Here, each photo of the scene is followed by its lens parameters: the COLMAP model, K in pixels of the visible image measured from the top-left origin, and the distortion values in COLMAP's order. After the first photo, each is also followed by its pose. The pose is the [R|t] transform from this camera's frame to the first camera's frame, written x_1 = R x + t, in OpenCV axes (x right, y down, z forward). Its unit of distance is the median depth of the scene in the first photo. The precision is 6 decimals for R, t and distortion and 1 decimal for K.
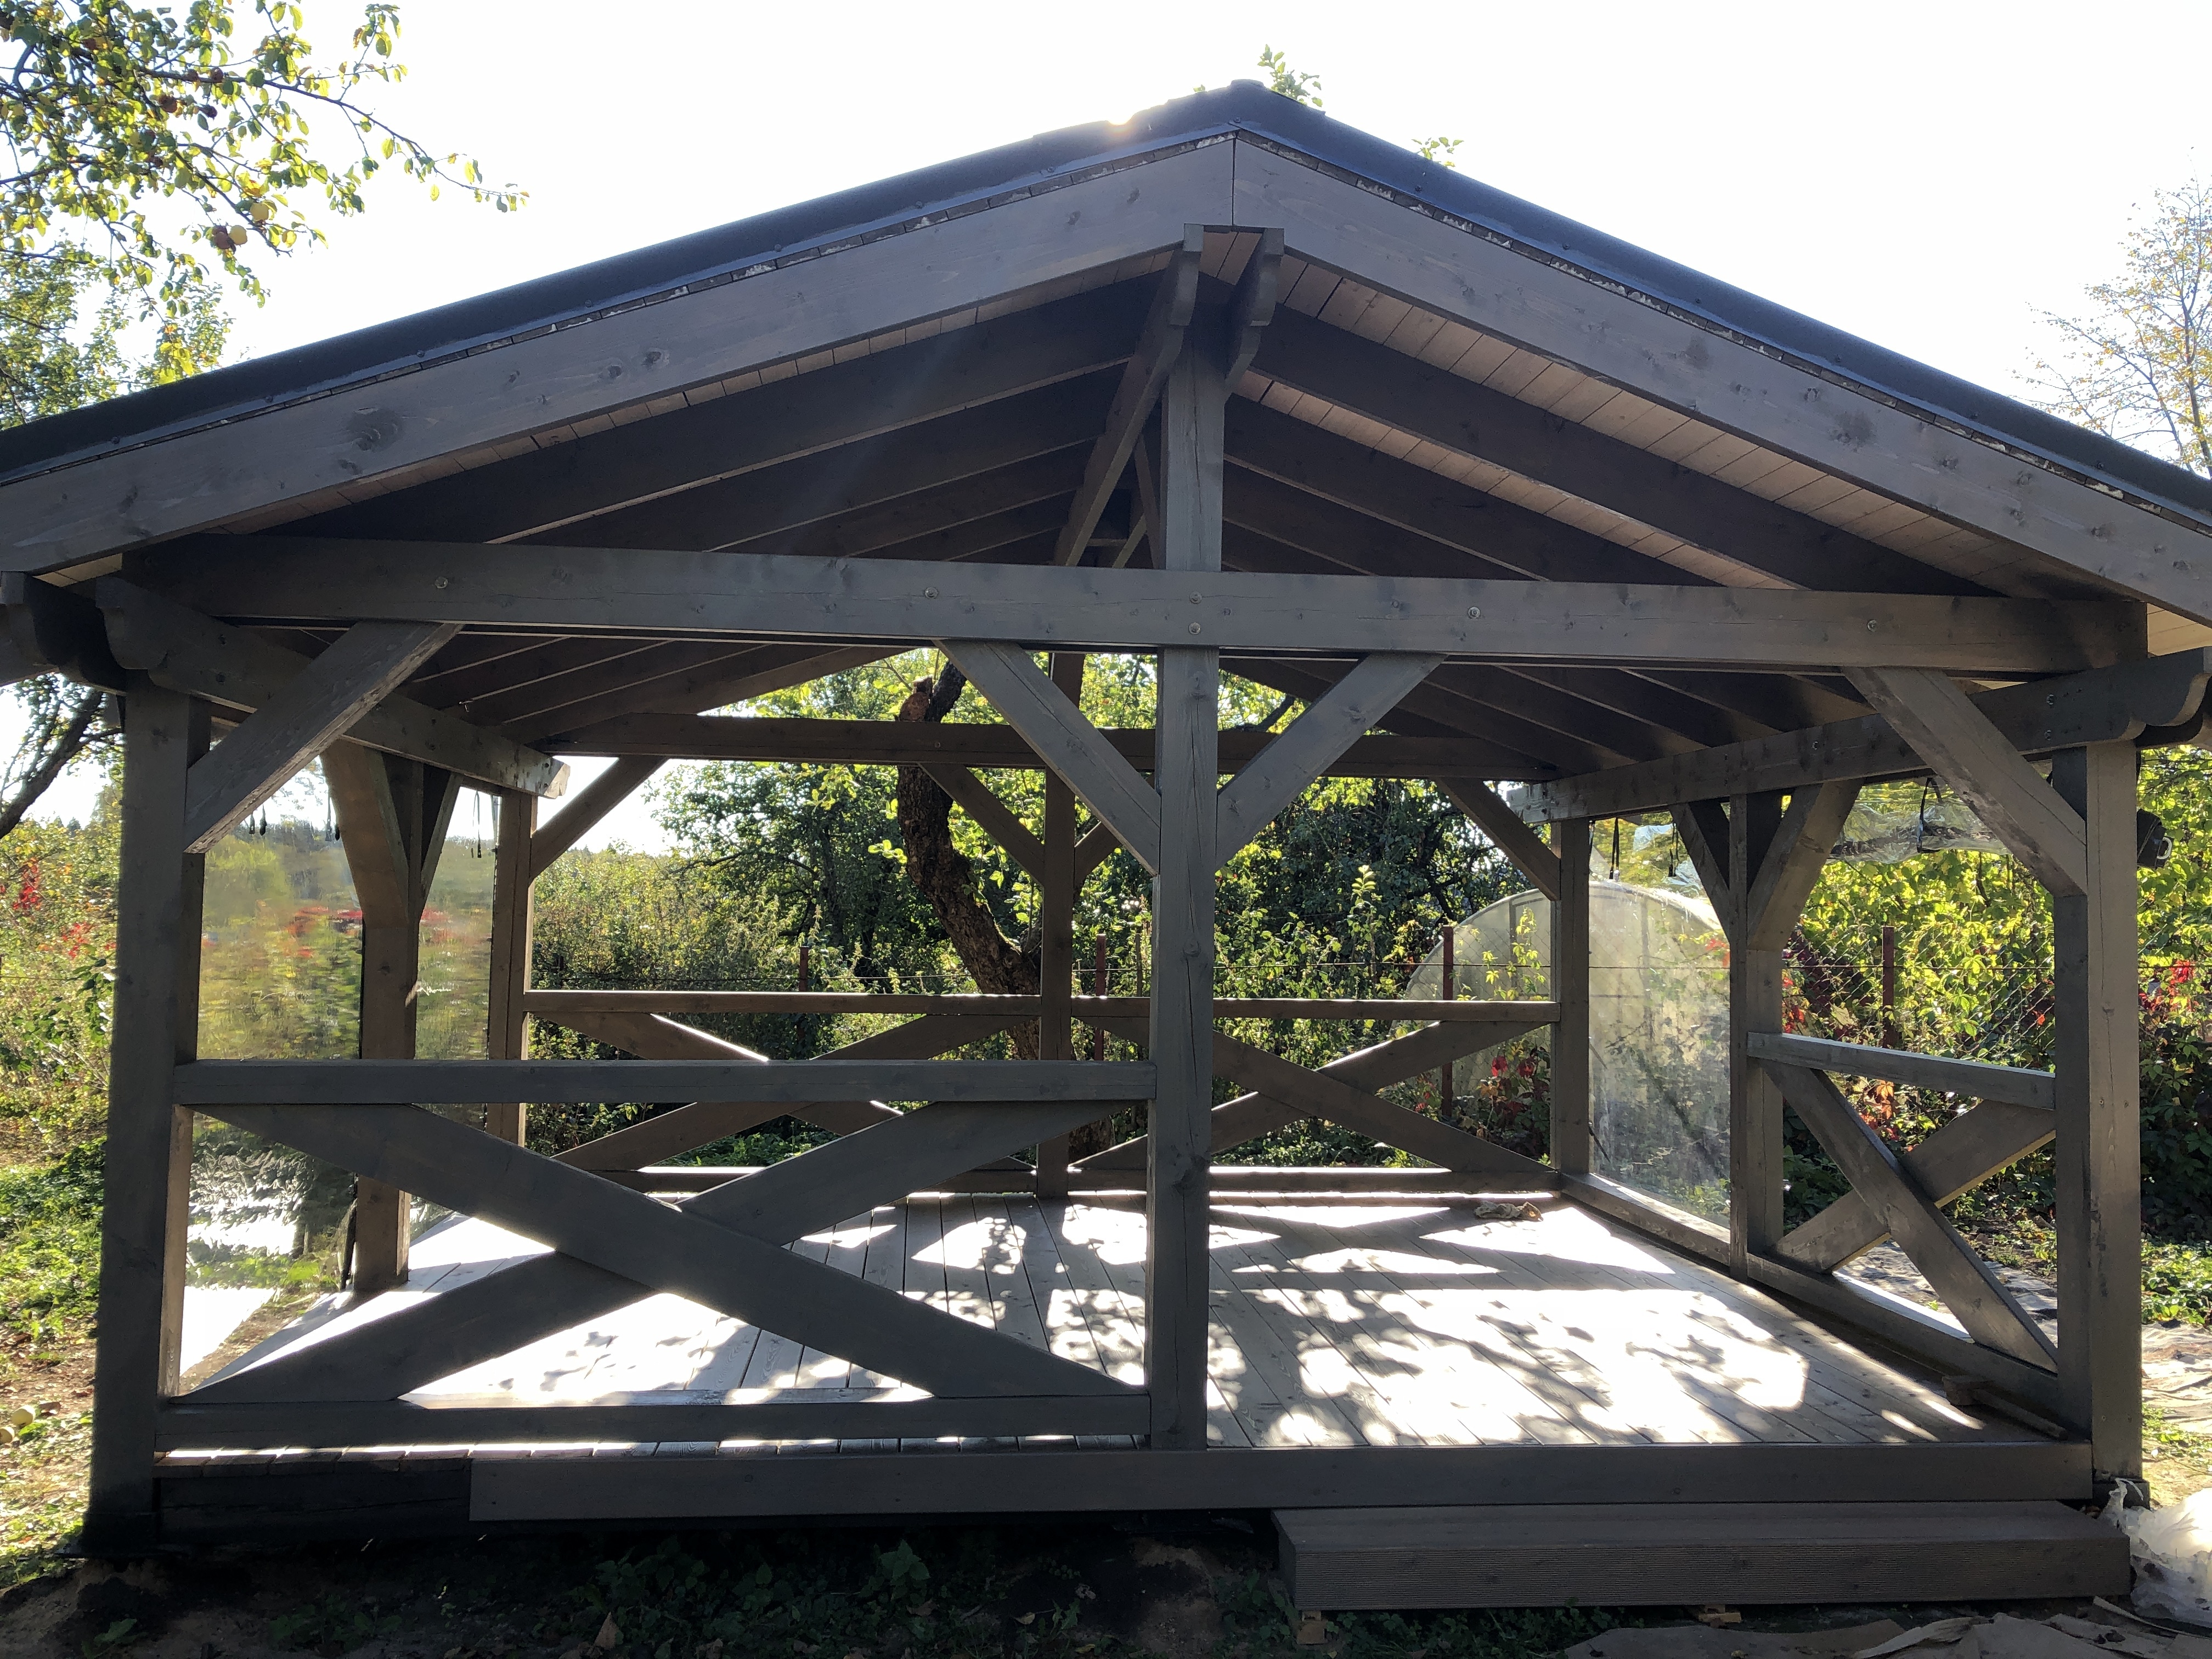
lens RADIAL K [[1822.0, 0, 1106.0], [0, 1822.0, 829.5], [0, 0, 1]] dist [0.027462, -0.001722]
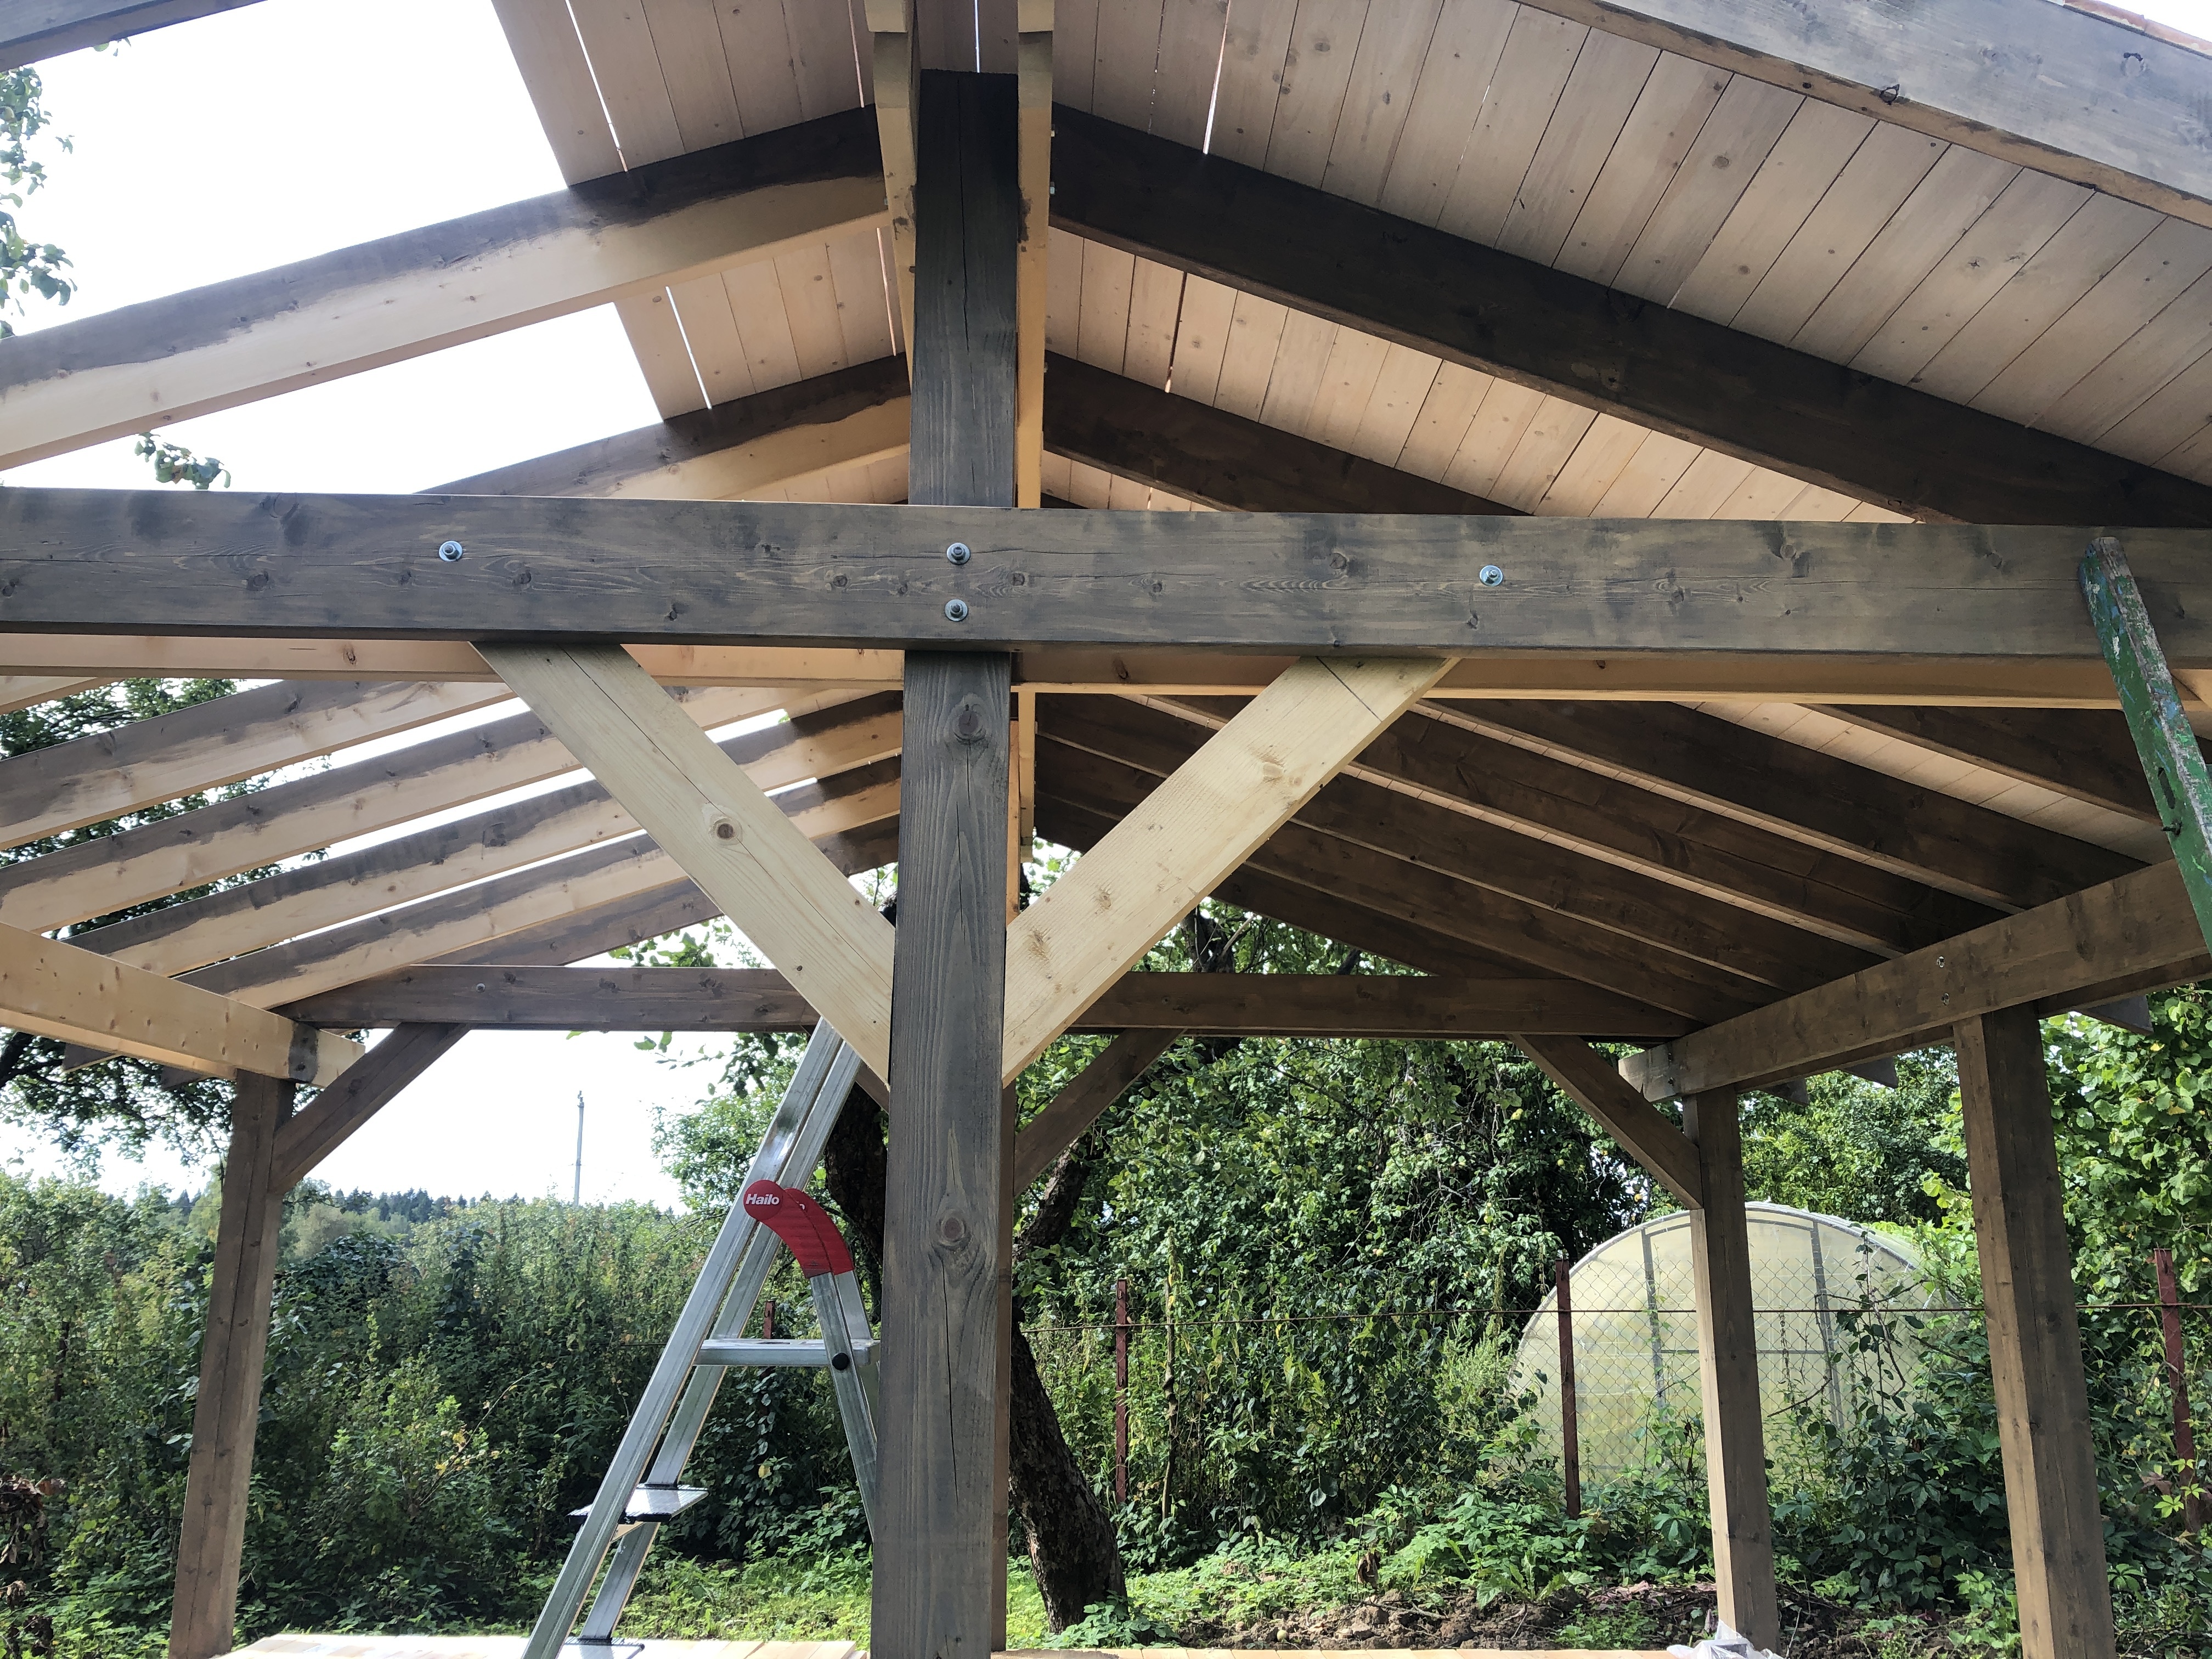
lens RADIAL K [[1822.0, 0, 1106.0], [0, 1822.0, 829.5], [0, 0, 1]] dist [0.027462, -0.001722]
pose [[0.997674, -0.031761, -0.060318, 0.091004], [0.019517, 0.980874, -0.193663, 0.041688], [0.065315, 0.192035, 0.979212, 0.371062]]
